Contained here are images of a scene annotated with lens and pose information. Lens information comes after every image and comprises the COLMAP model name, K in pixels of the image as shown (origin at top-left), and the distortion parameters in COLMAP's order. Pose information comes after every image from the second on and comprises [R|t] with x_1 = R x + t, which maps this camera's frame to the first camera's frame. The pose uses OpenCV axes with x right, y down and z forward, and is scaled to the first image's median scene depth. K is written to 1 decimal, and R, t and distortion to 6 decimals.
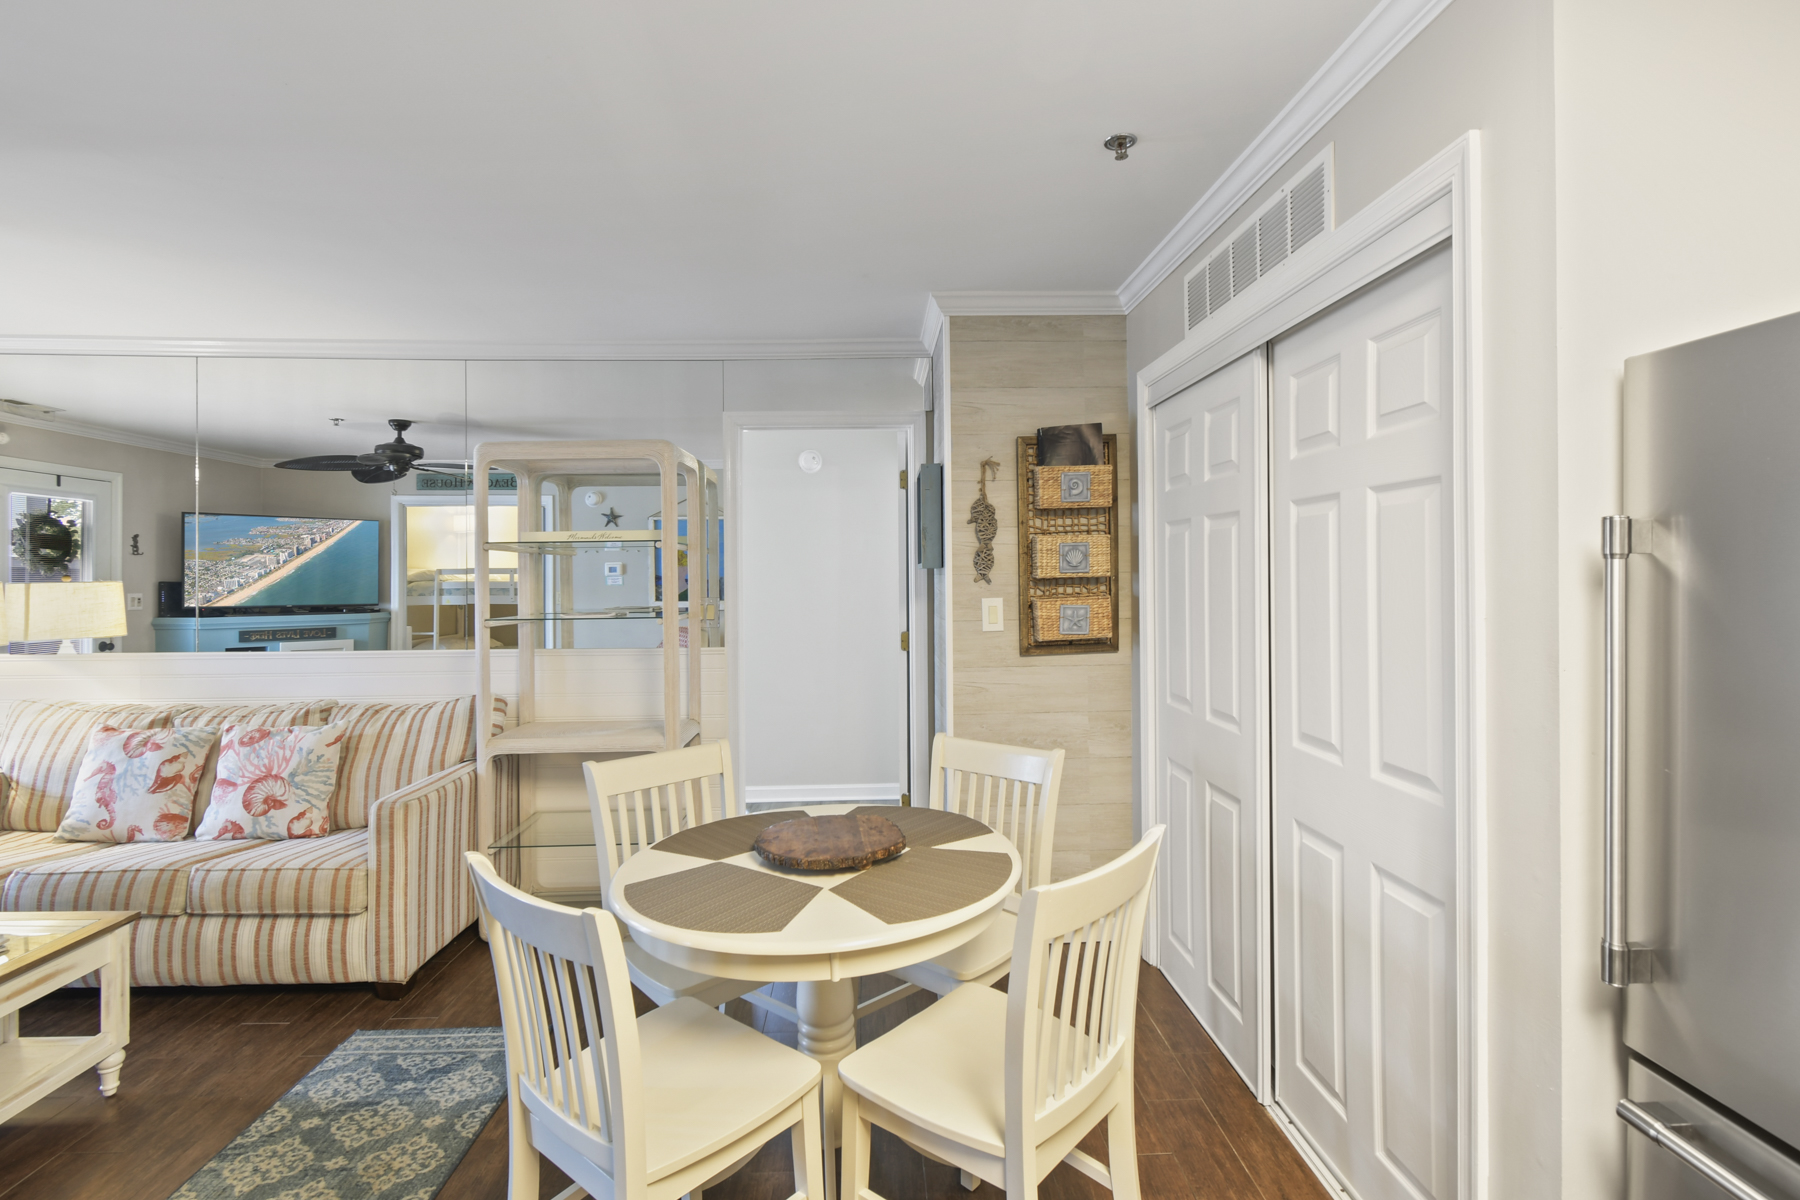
lens RADIAL K [[850.9, 0, 891.2], [0, 850.9, 565.4], [0, 0, 1]] dist [0.003030, -0.001117]
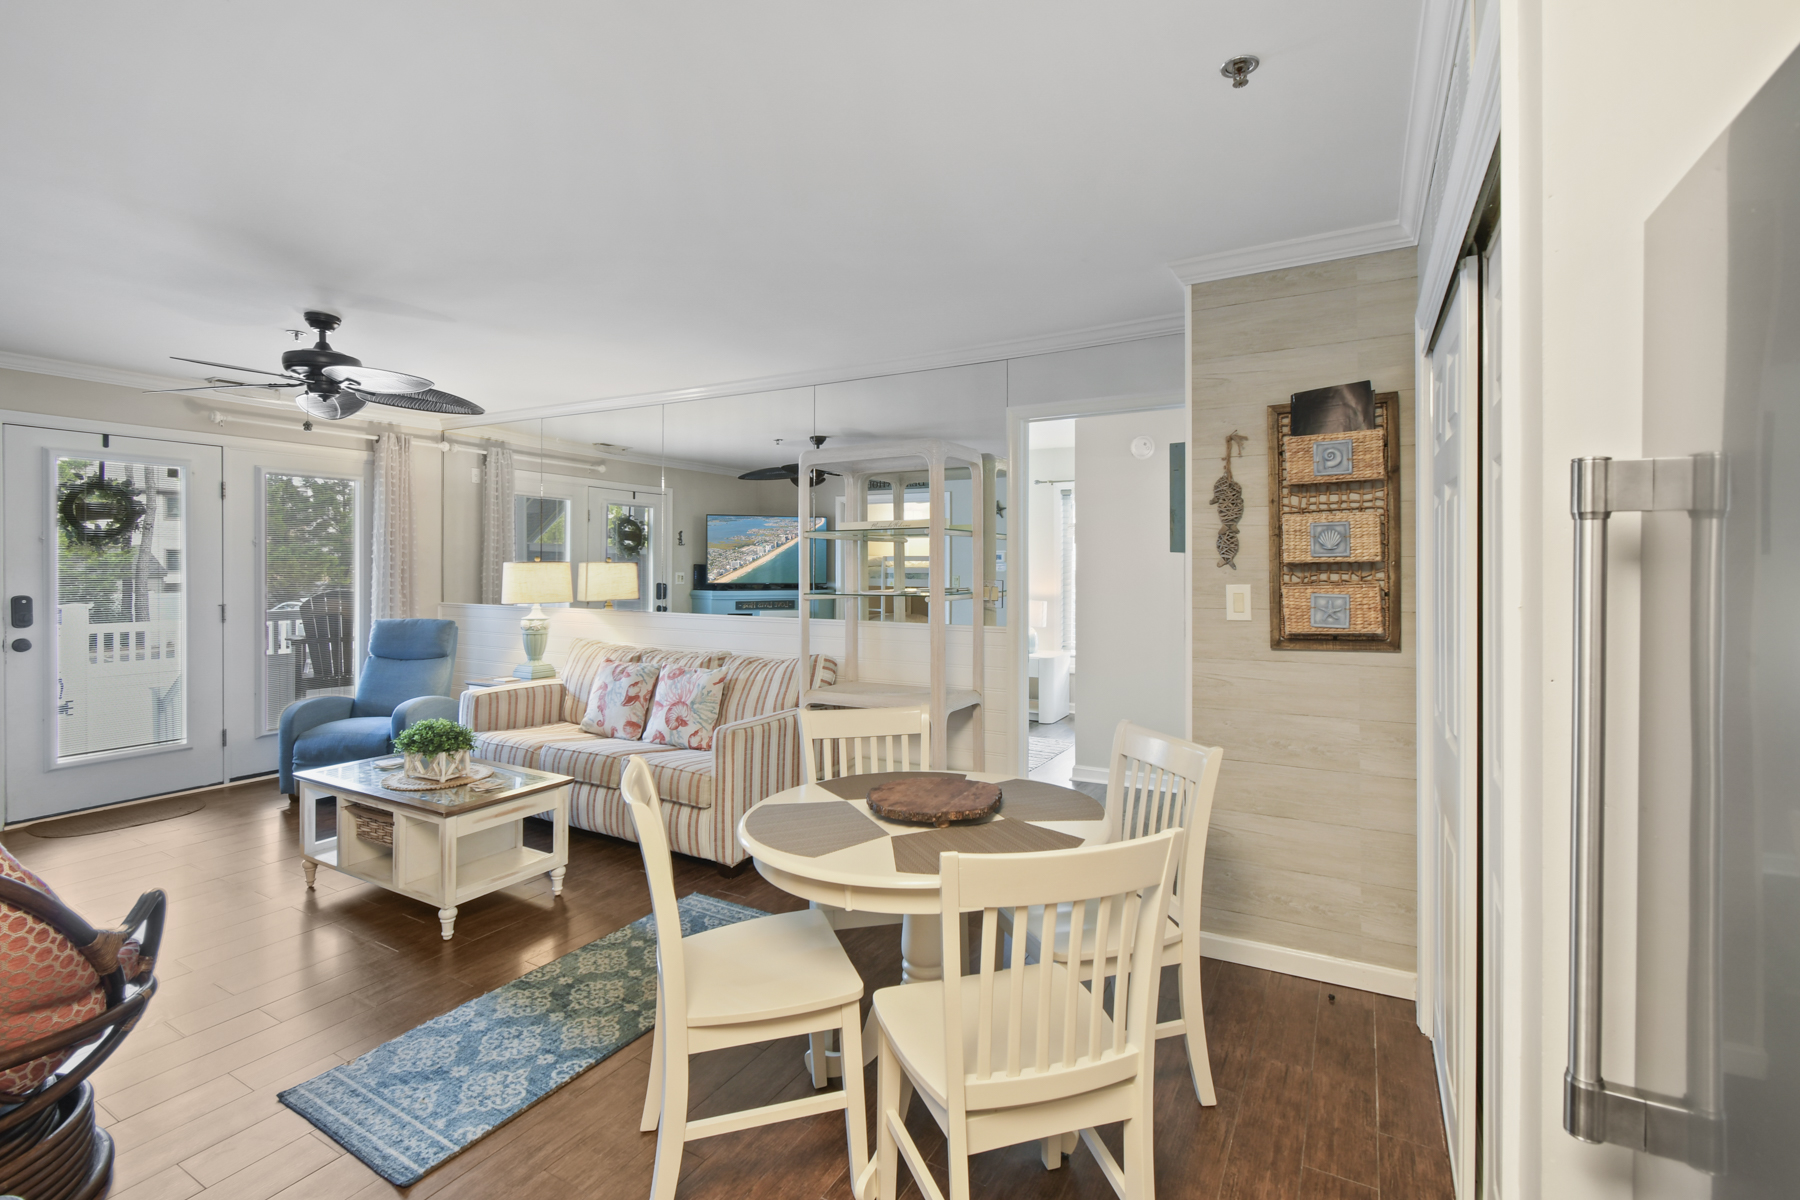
lens RADIAL K [[815.9, 0, 888.6], [0, 815.9, 561.1], [0, 0, 1]] dist [-0.003122, -0.002592]
pose [[0.848283, 0.005218, -0.529517, 0.263095], [-0.001940, 0.999975, 0.006746, 0.008110], [0.529540, -0.004695, 0.848272, 0.054737]]
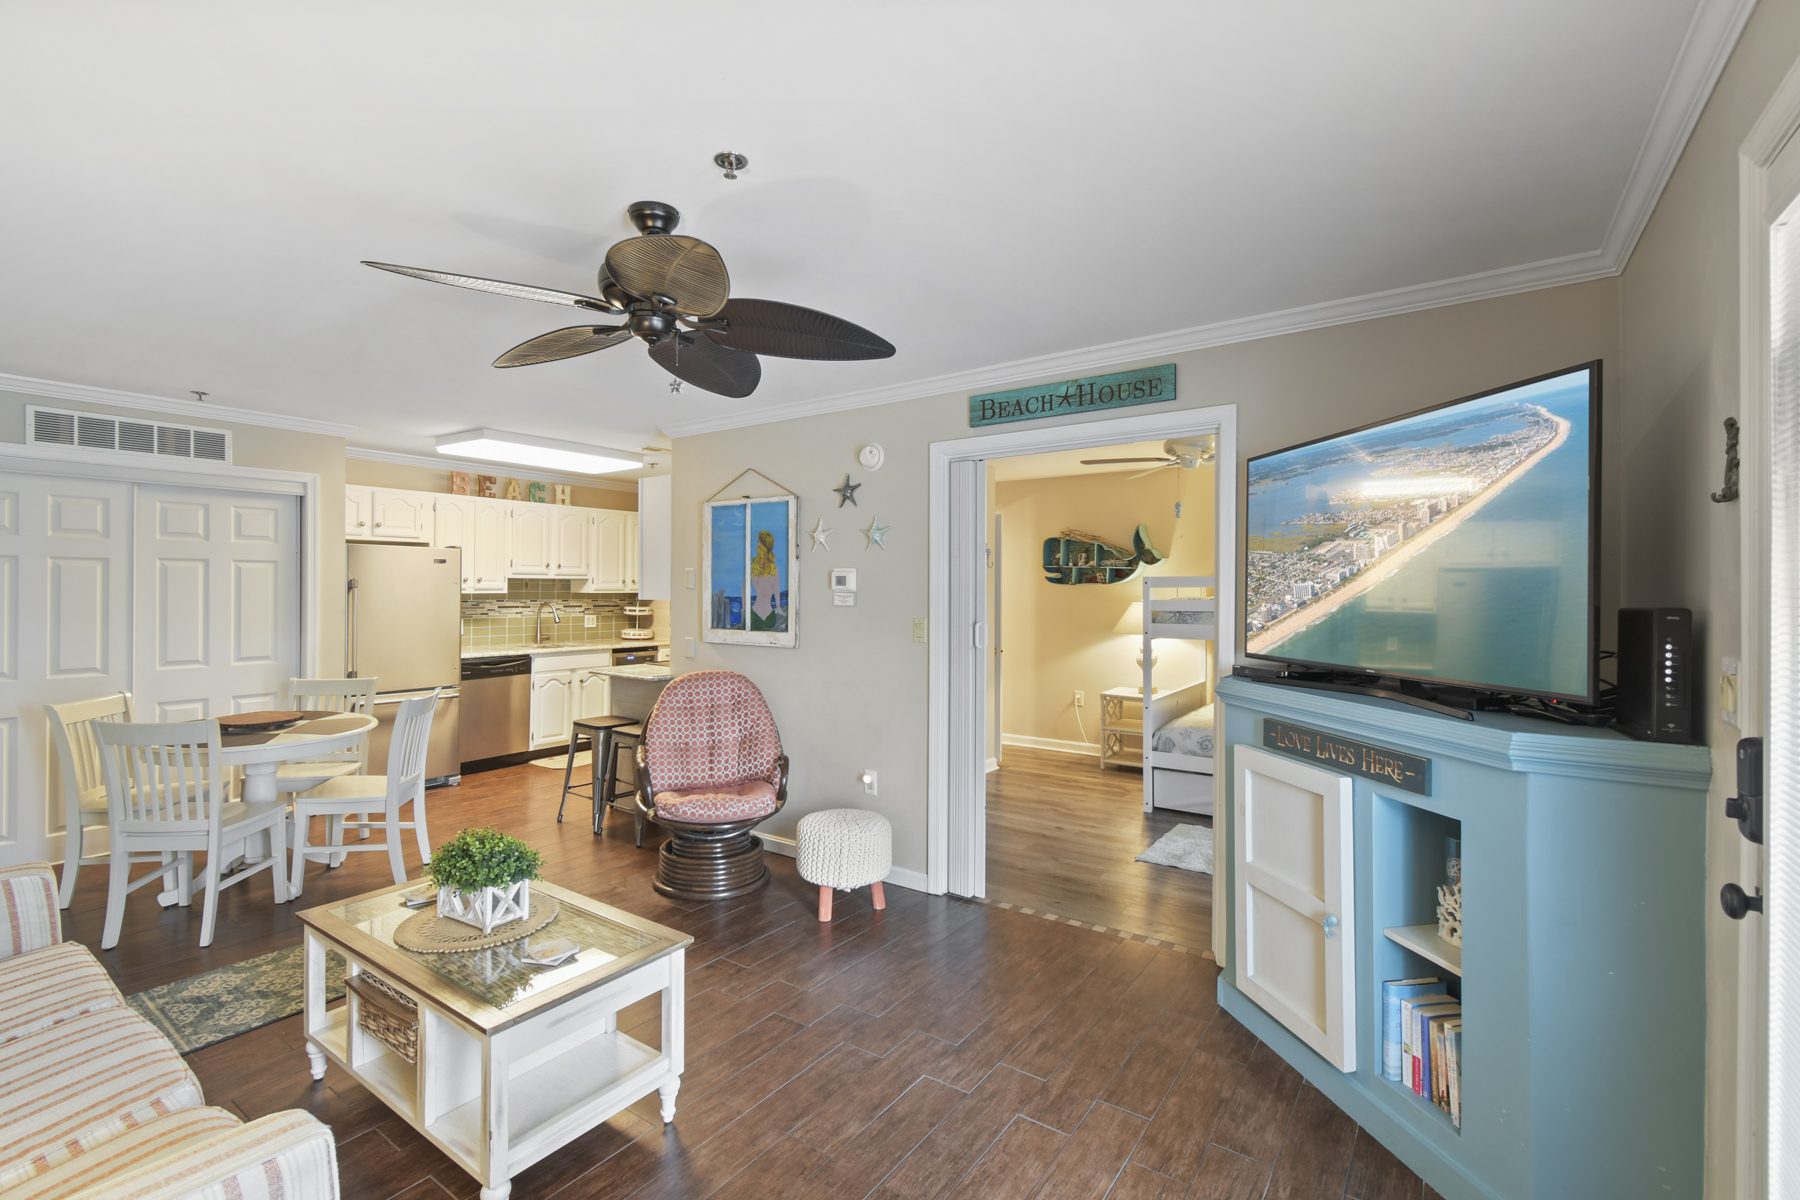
lens RADIAL K [[815.9, 0, 890.7], [0, 815.9, 583.8], [0, 0, 1]] dist [-0.003122, -0.002592]
pose [[-0.795931, 0.006460, 0.605353, -1.541019], [-0.005369, 0.999828, -0.017729, 0.010931], [-0.605364, -0.017361, -0.795760, 1.016026]]
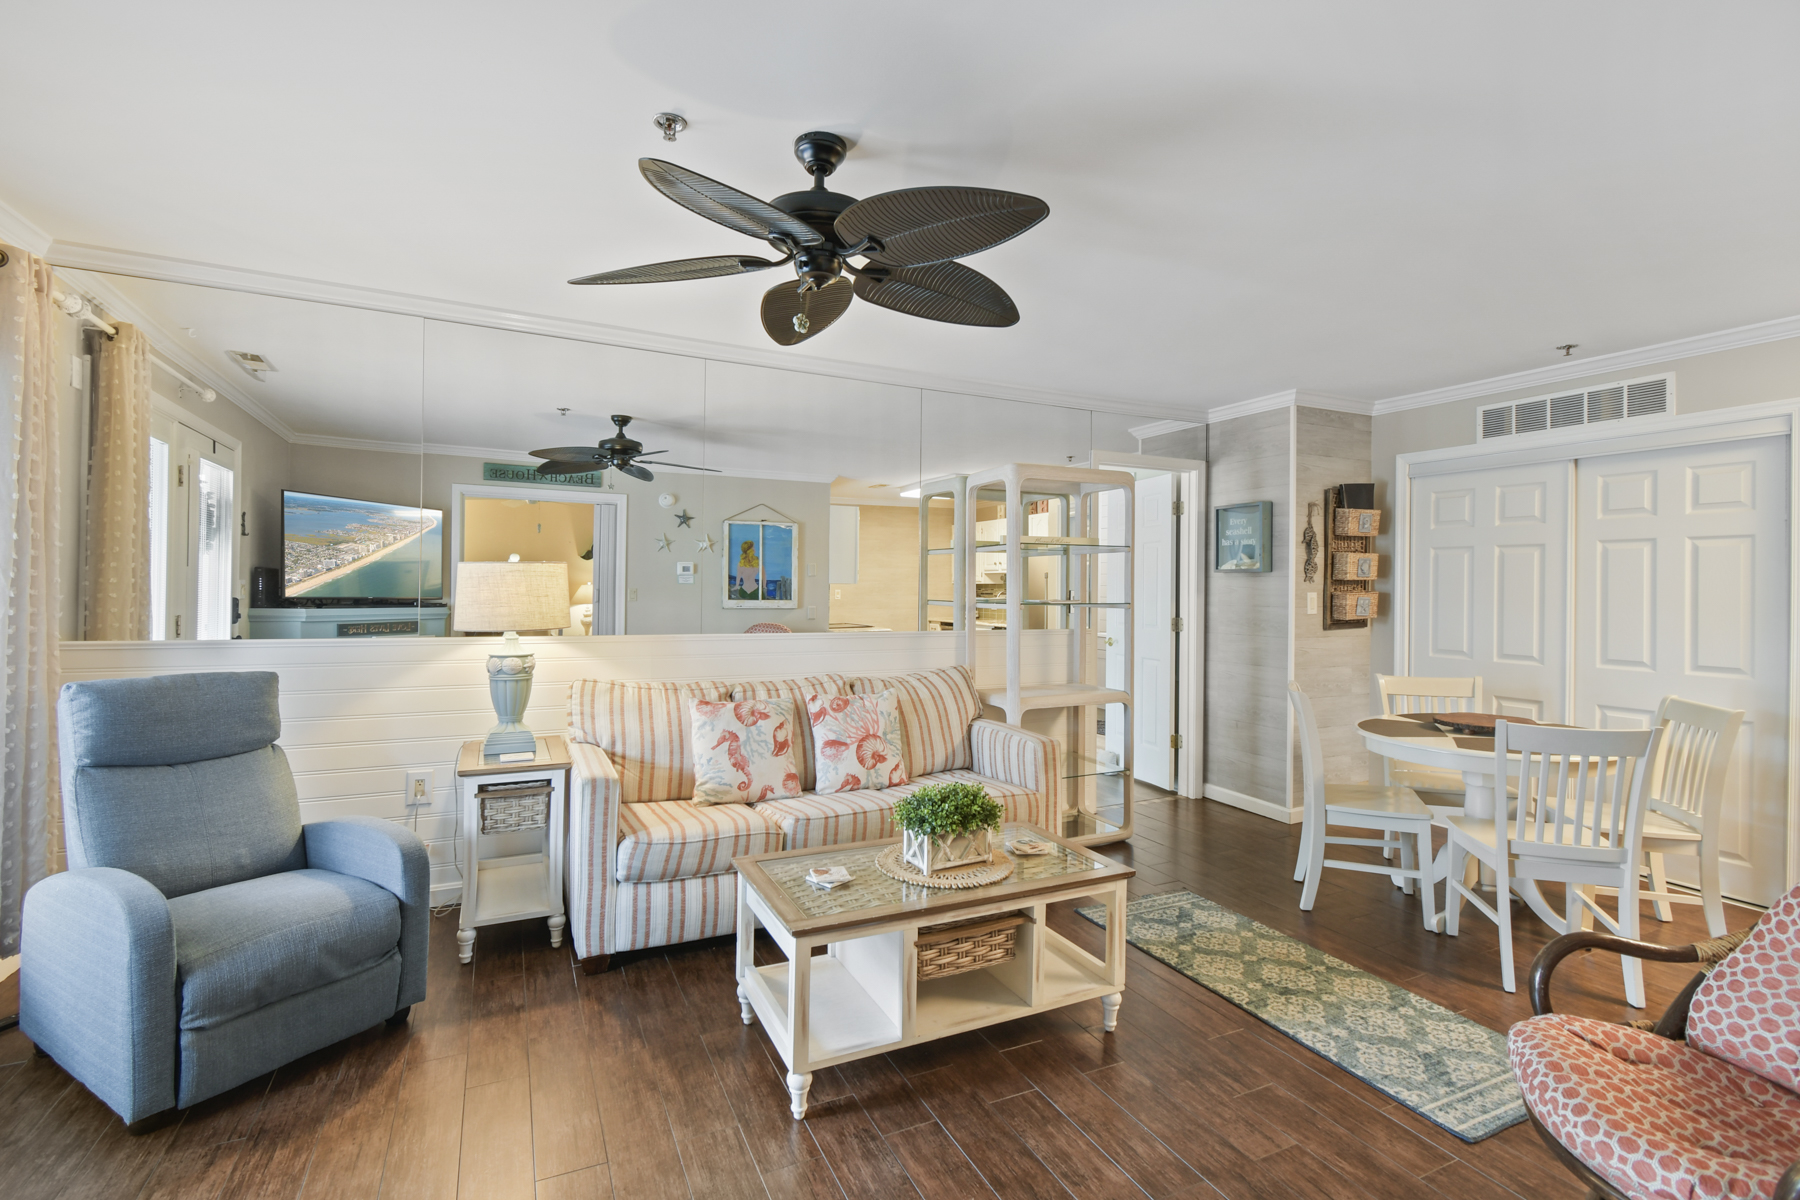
lens RADIAL K [[815.9, 0, 880.3], [0, 815.9, 572.1], [0, 0, 1]] dist [-0.003122, -0.002592]
pose [[0.919707, 0.024252, 0.391856, -1.175793], [-0.022529, 0.999706, -0.008994, 0.032402], [-0.391958, -0.000556, 0.919983, -0.040120]]
